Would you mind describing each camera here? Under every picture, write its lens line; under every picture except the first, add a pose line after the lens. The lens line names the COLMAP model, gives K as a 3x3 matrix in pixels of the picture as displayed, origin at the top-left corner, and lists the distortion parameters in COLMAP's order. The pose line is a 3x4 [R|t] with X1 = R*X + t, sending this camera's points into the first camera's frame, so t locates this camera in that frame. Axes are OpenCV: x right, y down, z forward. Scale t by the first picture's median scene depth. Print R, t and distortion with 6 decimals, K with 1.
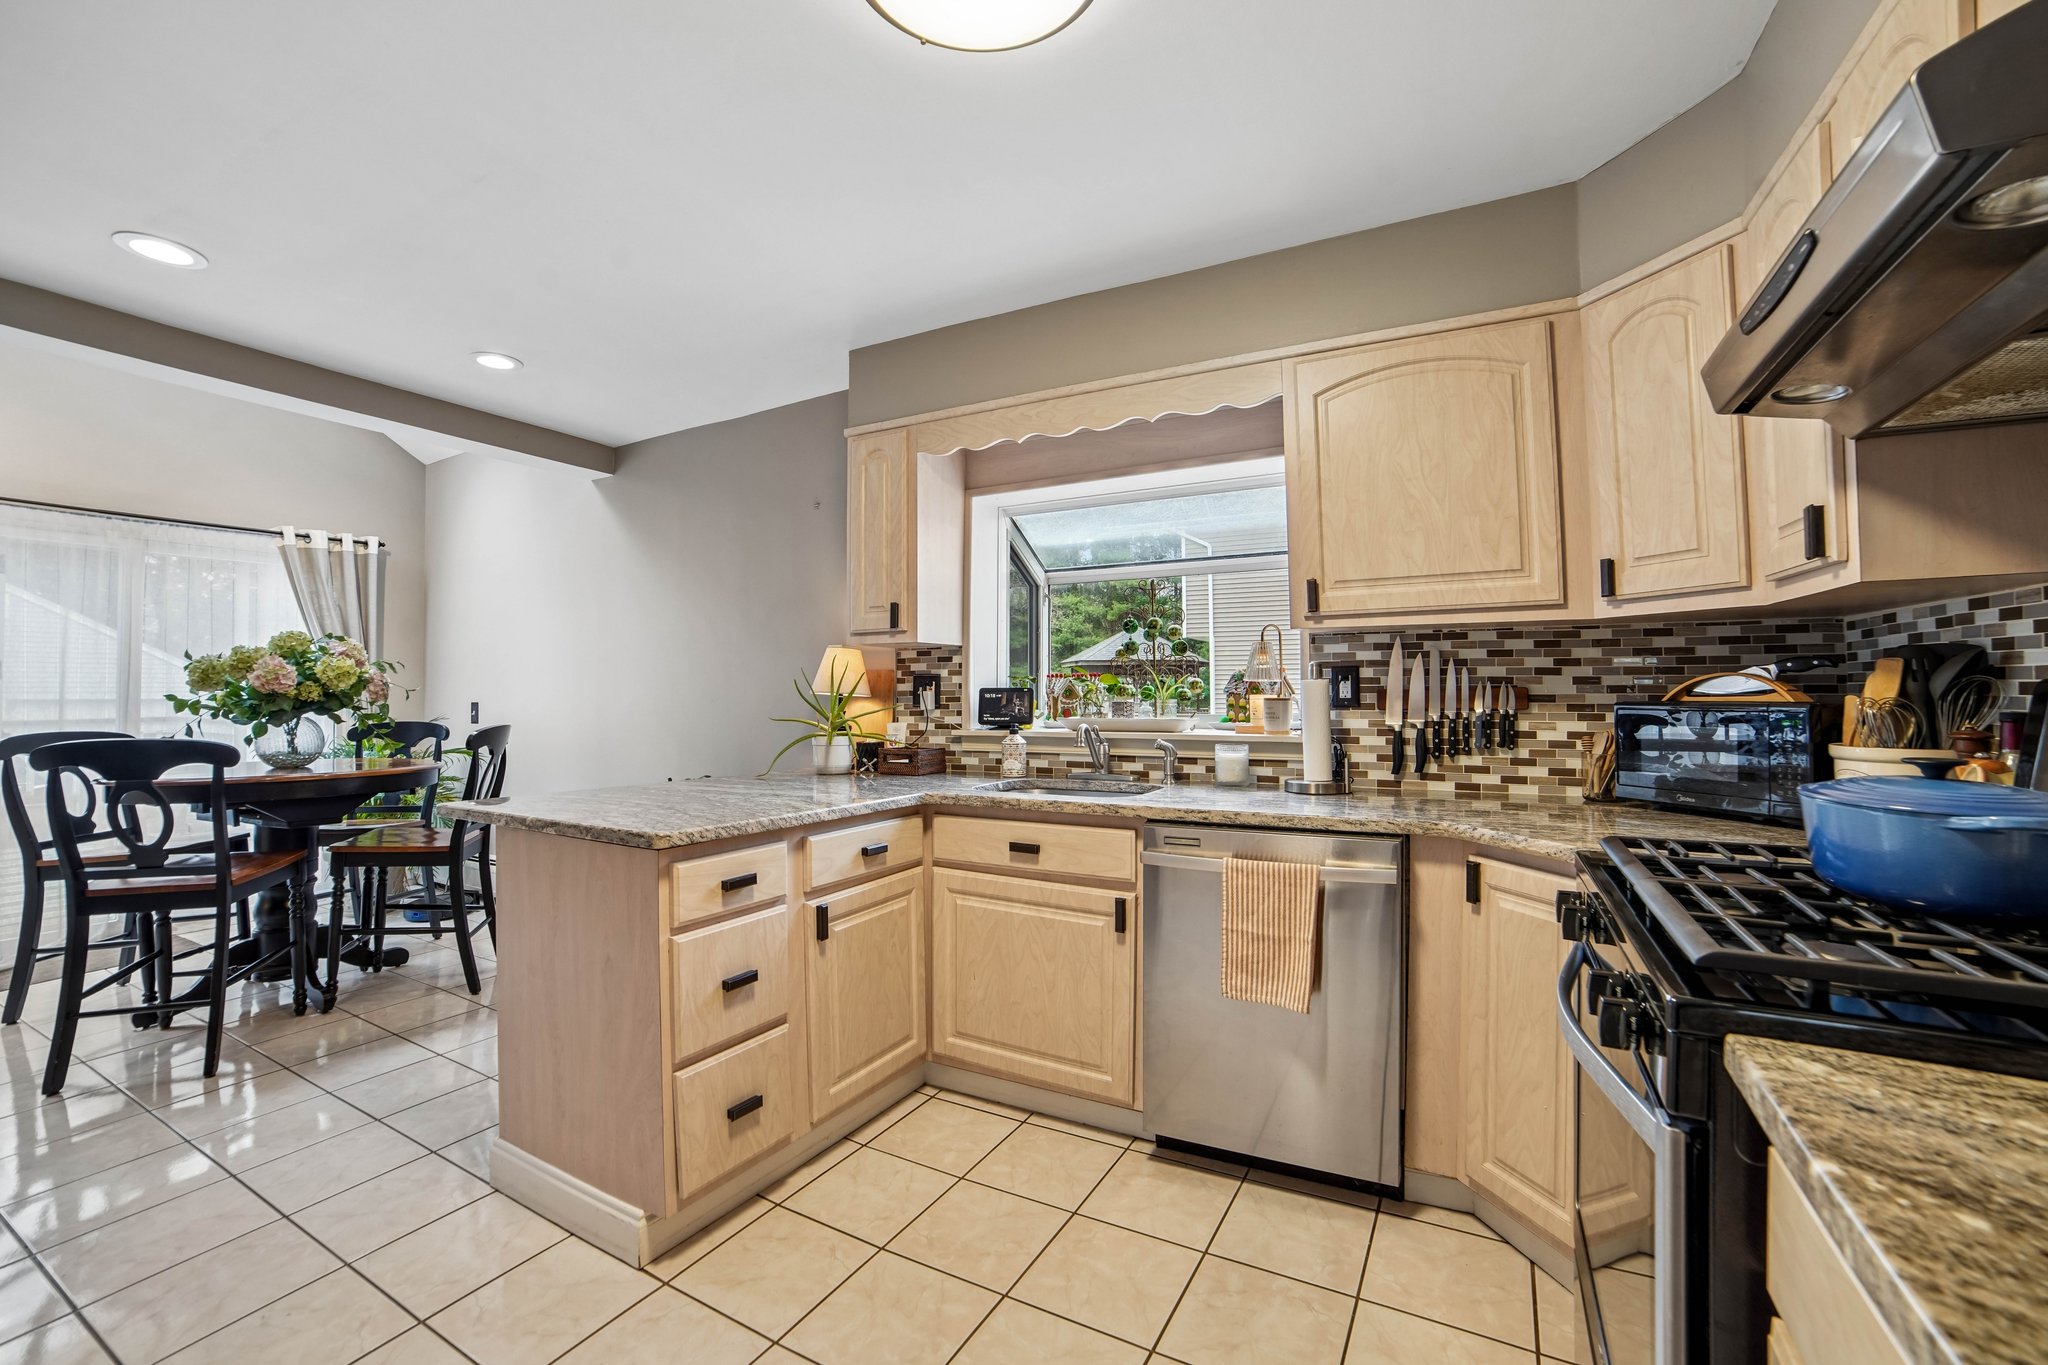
lens RADIAL K [[822.0, 0, 1037.6], [0, 822.0, 664.2], [0, 0, 1]] dist [-0.001246, 0.000772]
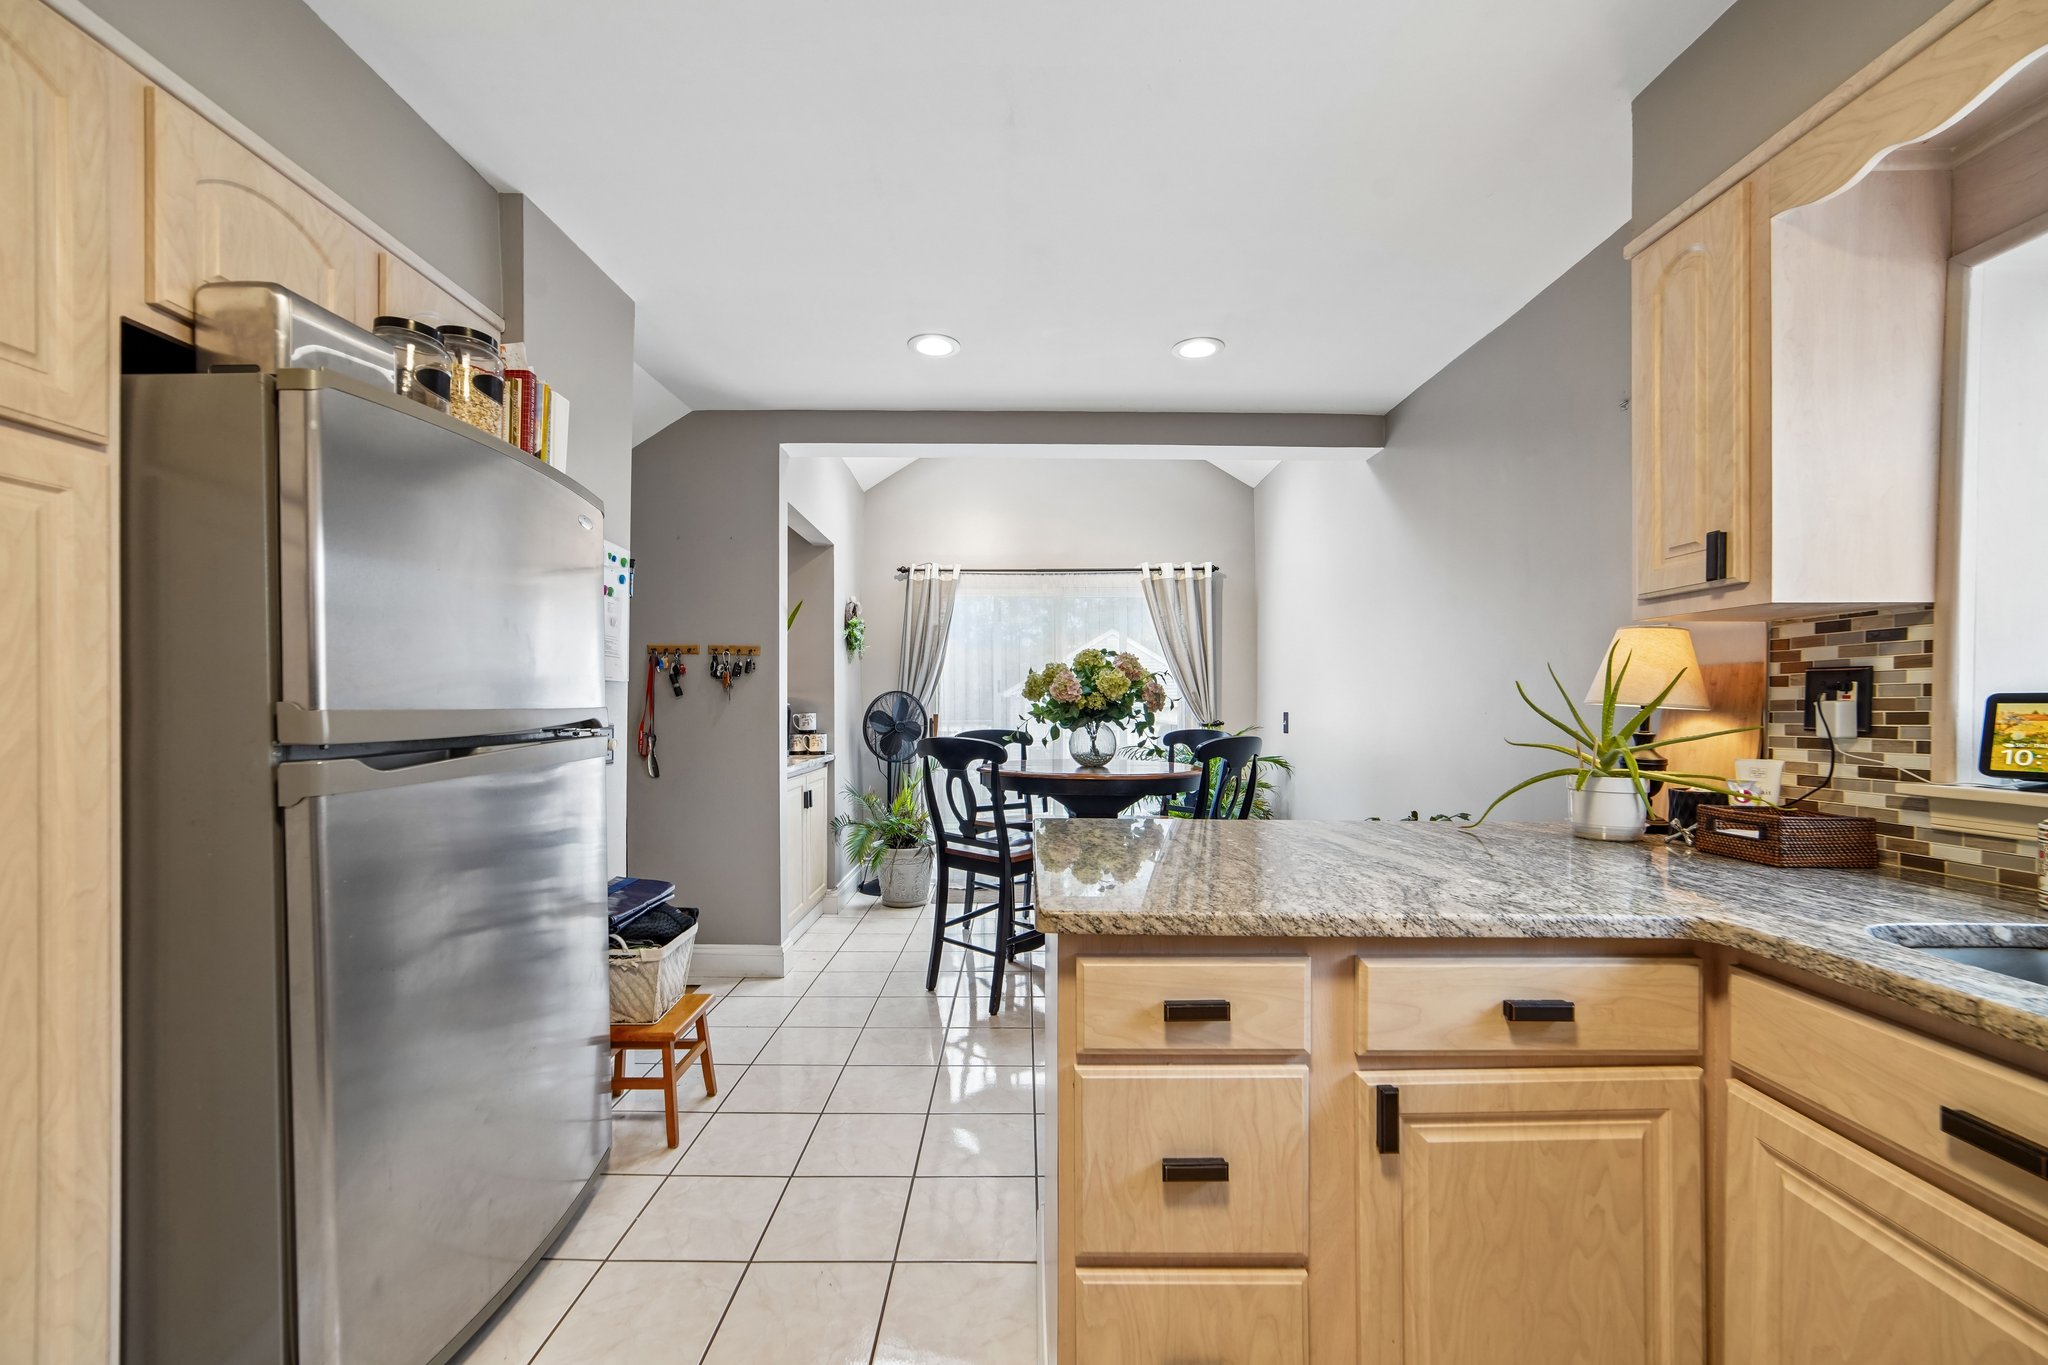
lens RADIAL K [[822.0, 0, 1034.2], [0, 822.0, 707.5], [0, 0, 1]] dist [-0.001246, 0.000772]
pose [[0.493235, 0.007031, -0.869868, 0.068545], [0.028116, 0.999316, 0.024019, 0.012514], [0.869442, -0.036305, 0.492700, 0.369417]]
